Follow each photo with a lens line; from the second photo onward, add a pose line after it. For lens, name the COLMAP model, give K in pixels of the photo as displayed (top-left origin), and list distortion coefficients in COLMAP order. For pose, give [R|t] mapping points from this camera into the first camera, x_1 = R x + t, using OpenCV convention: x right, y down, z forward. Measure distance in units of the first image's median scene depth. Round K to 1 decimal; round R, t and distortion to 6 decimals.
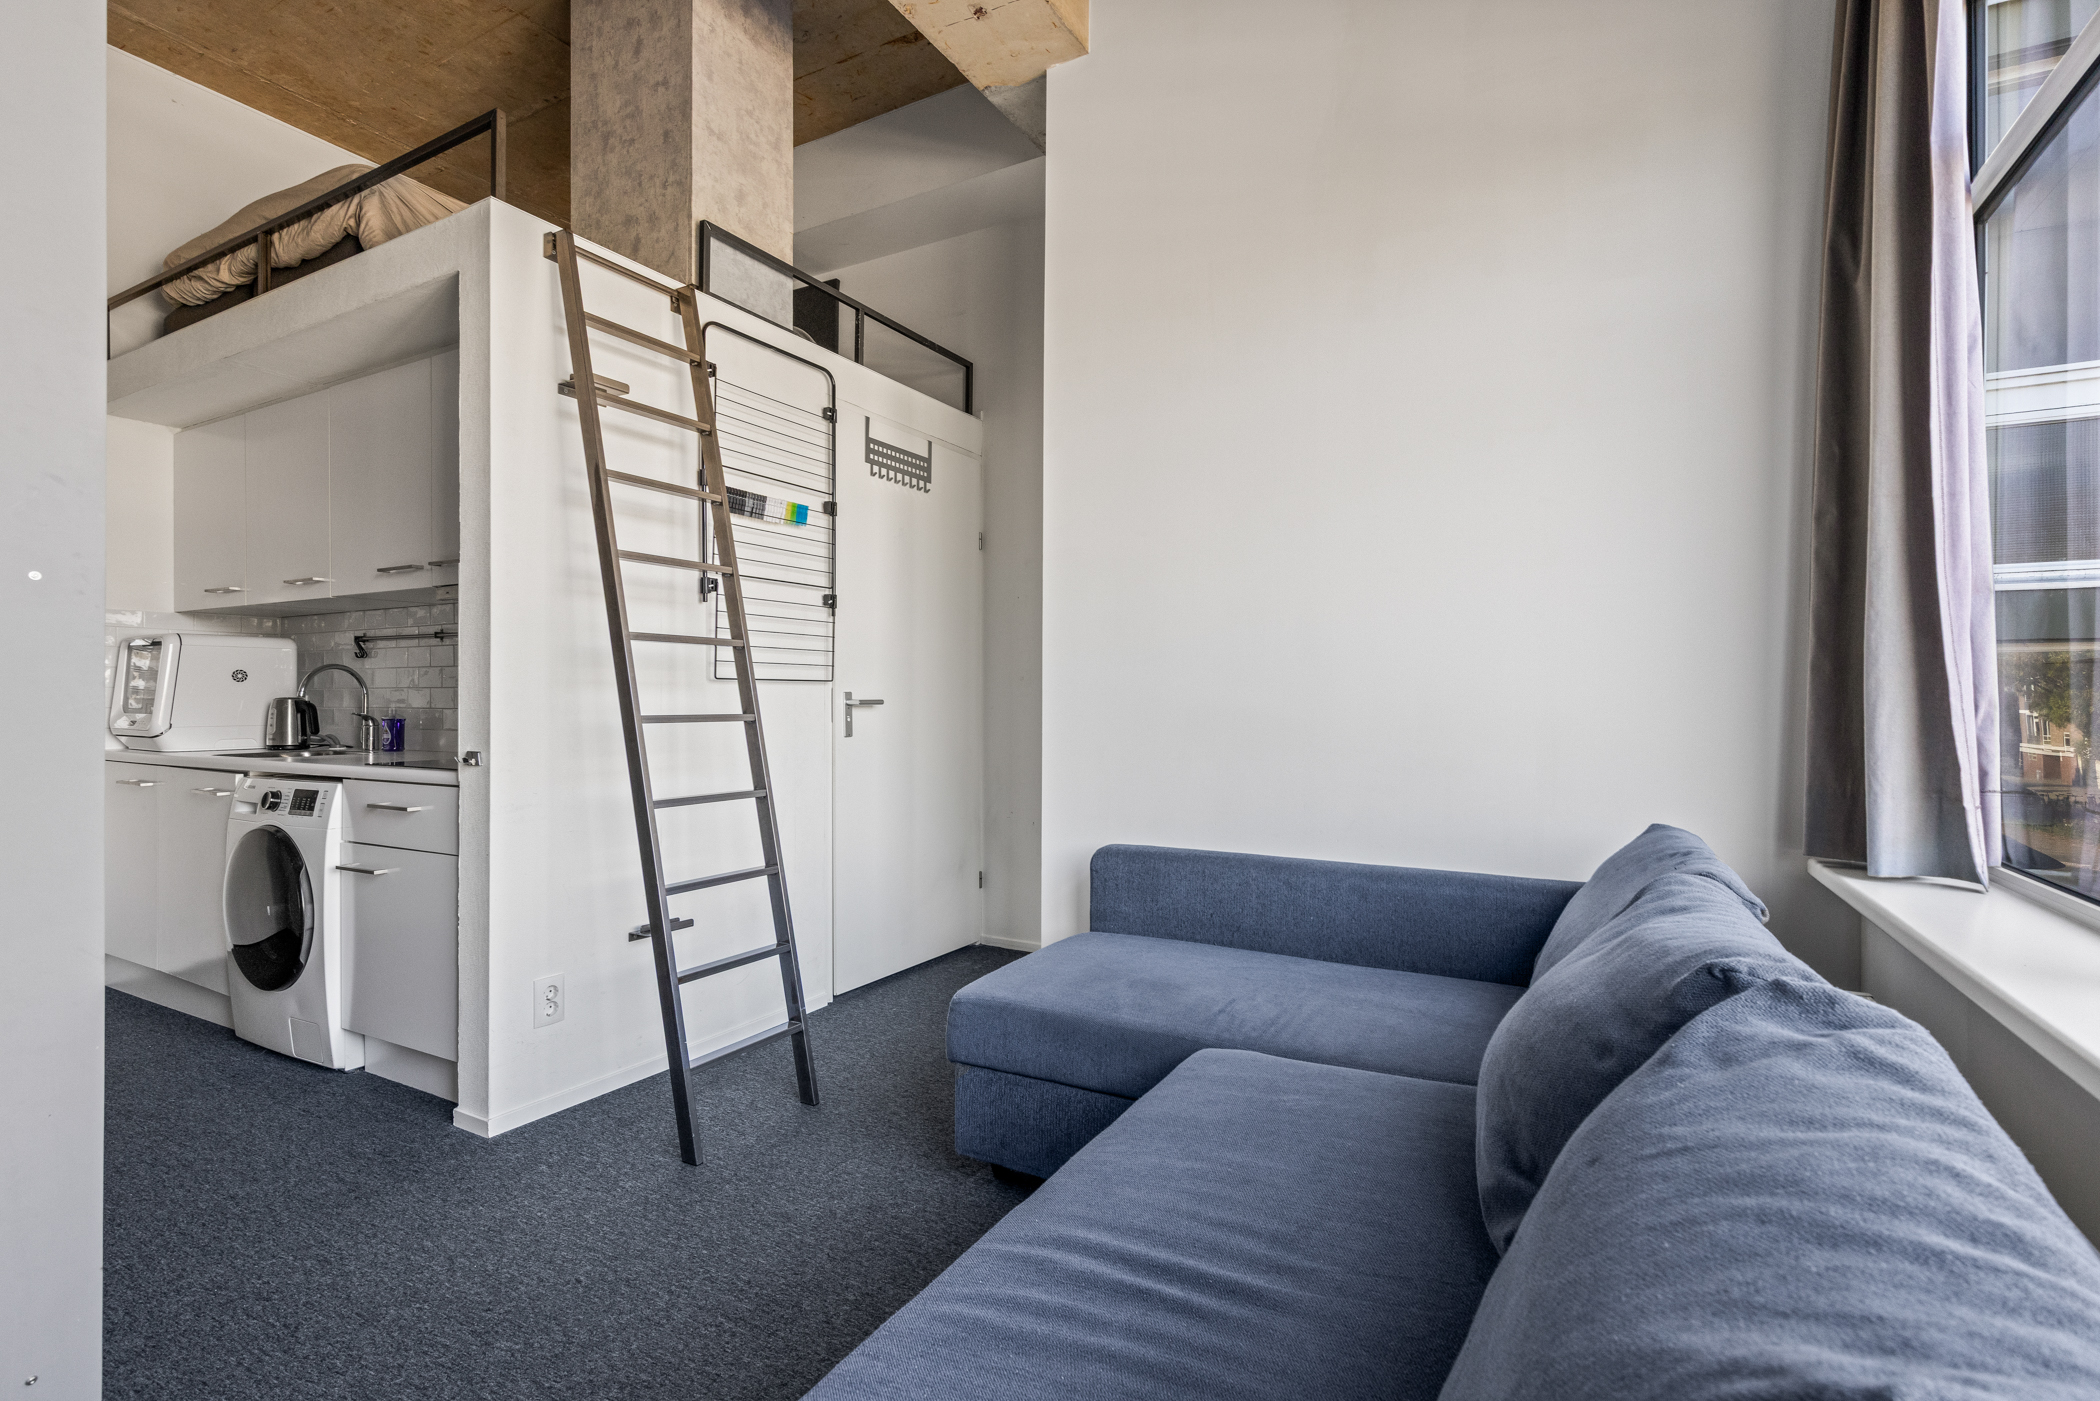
lens RADIAL K [[998.6, 0, 1034.5], [0, 998.6, 704.5], [0, 0, 1]] dist [0.001042, -0.000082]
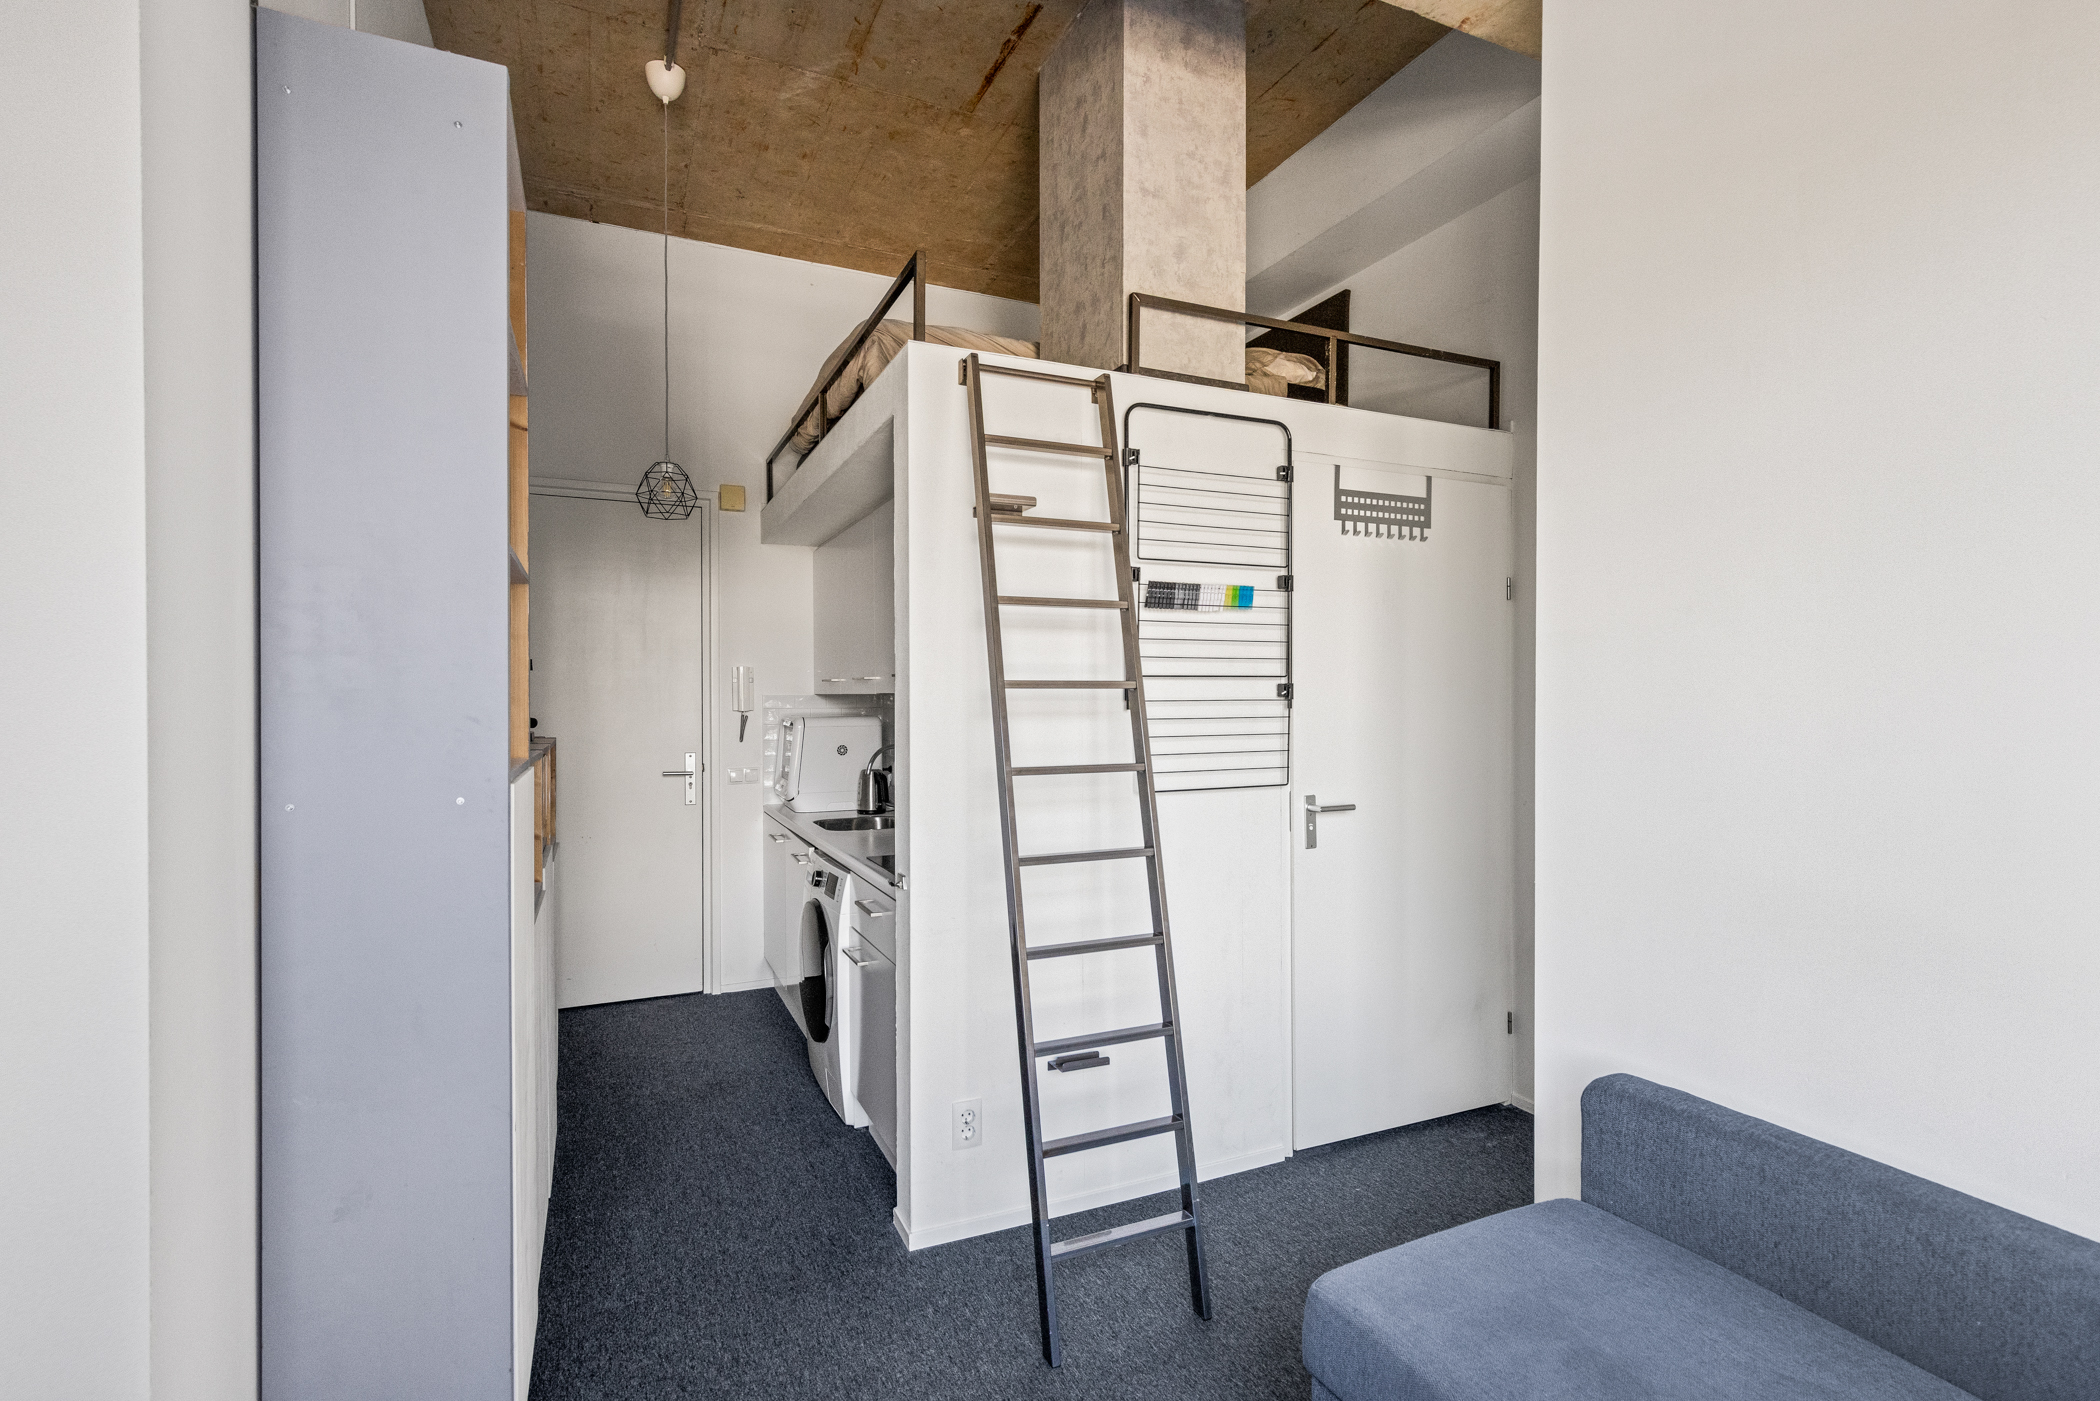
lens RADIAL K [[998.6, 0, 1054.8], [0, 998.6, 696.6], [0, 0, 1]] dist [0.001042, -0.000082]
pose [[0.809296, -0.007792, -0.587349, 0.142361], [0.016280, 0.999825, 0.009167, -0.111508], [0.587176, -0.016981, 0.809282, 0.186914]]
